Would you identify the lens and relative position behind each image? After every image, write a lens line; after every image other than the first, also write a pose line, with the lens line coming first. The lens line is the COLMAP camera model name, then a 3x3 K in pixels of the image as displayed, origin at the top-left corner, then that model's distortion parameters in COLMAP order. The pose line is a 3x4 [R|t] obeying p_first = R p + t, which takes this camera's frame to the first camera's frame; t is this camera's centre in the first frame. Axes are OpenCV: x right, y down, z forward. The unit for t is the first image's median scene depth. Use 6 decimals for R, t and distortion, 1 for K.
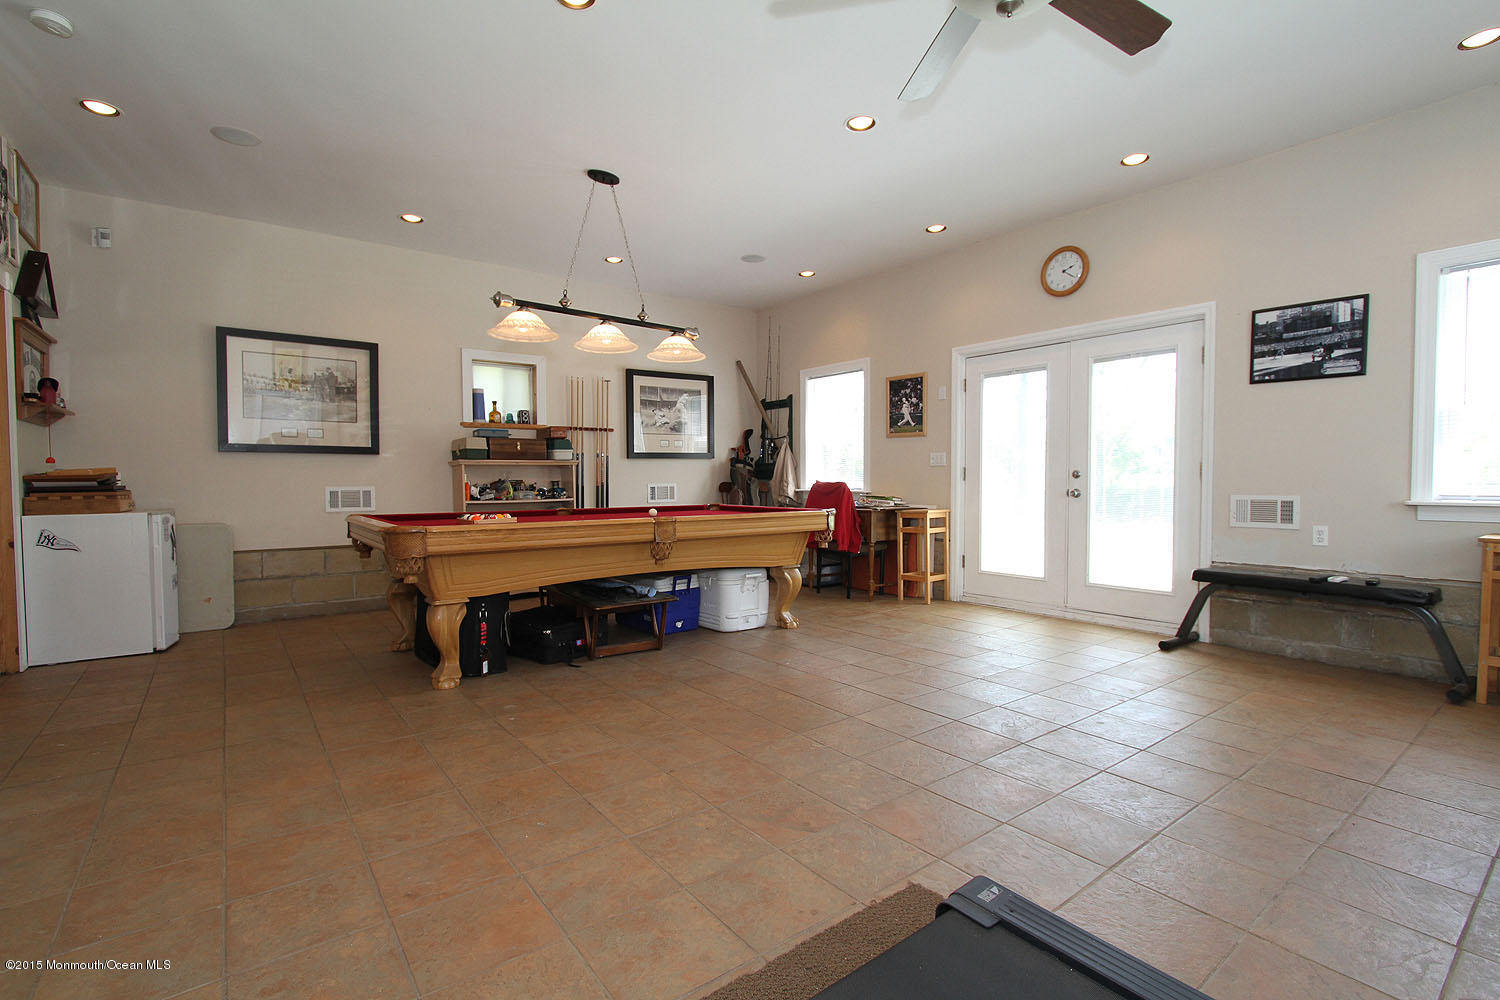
lens RADIAL K [[685.0, 0, 744.6], [0, 685.0, 495.9], [0, 0, 1]] dist [-0.014568, 0.002333]
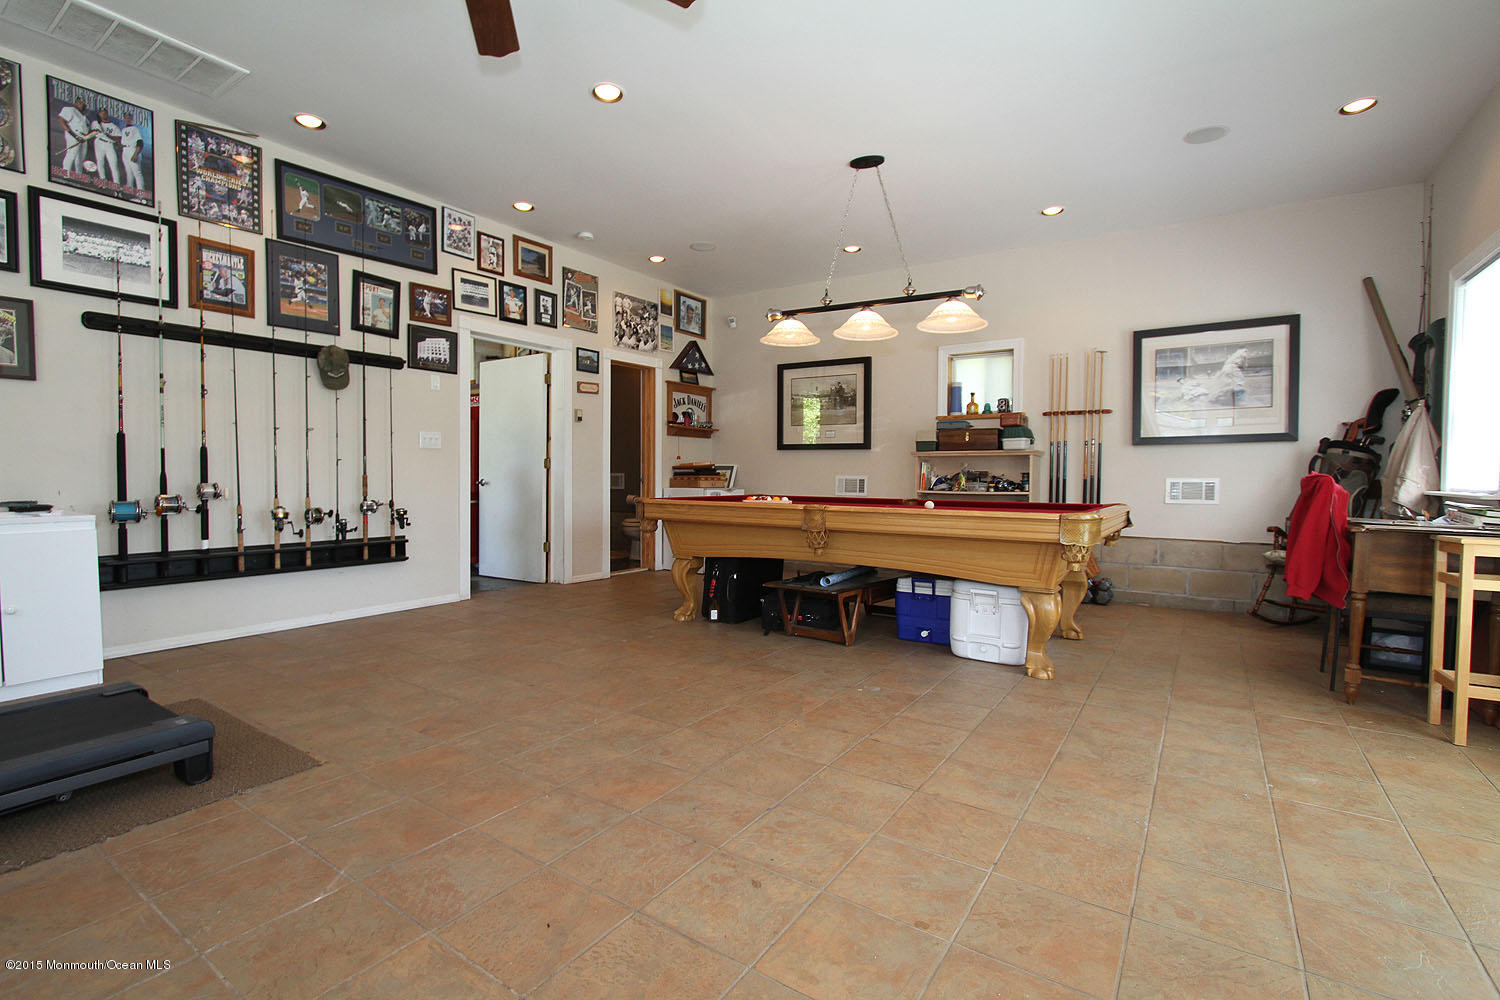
lens RADIAL K [[685.0, 0, 754.5], [0, 685.0, 502.2], [0, 0, 1]] dist [-0.014568, 0.002333]
pose [[0.335239, 0.044030, -0.941104, 0.544421], [-0.032336, 0.998857, 0.035213, -0.003605], [0.941578, 0.018626, 0.336279, 0.415635]]
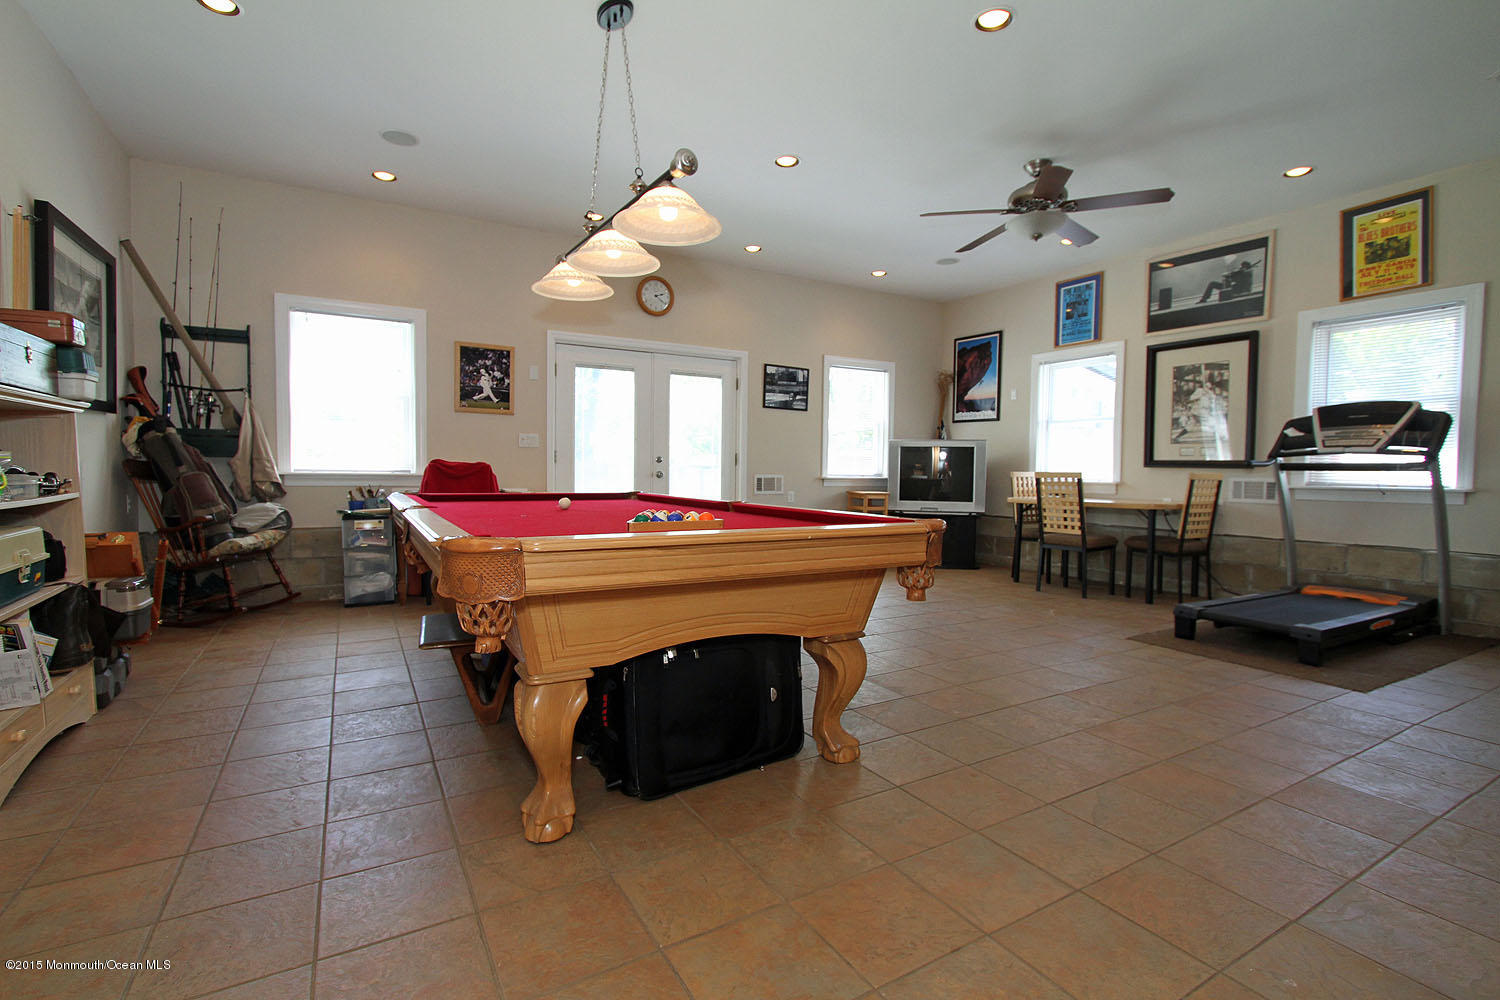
lens RADIAL K [[685.0, 0, 741.5], [0, 685.0, 500.0], [0, 0, 1]] dist [-0.014568, 0.002333]
pose [[0.134604, -0.032364, 0.990371, -0.685085], [0.017687, 0.999386, 0.030255, 0.006650], [-0.990742, 0.013445, 0.135093, 0.618112]]
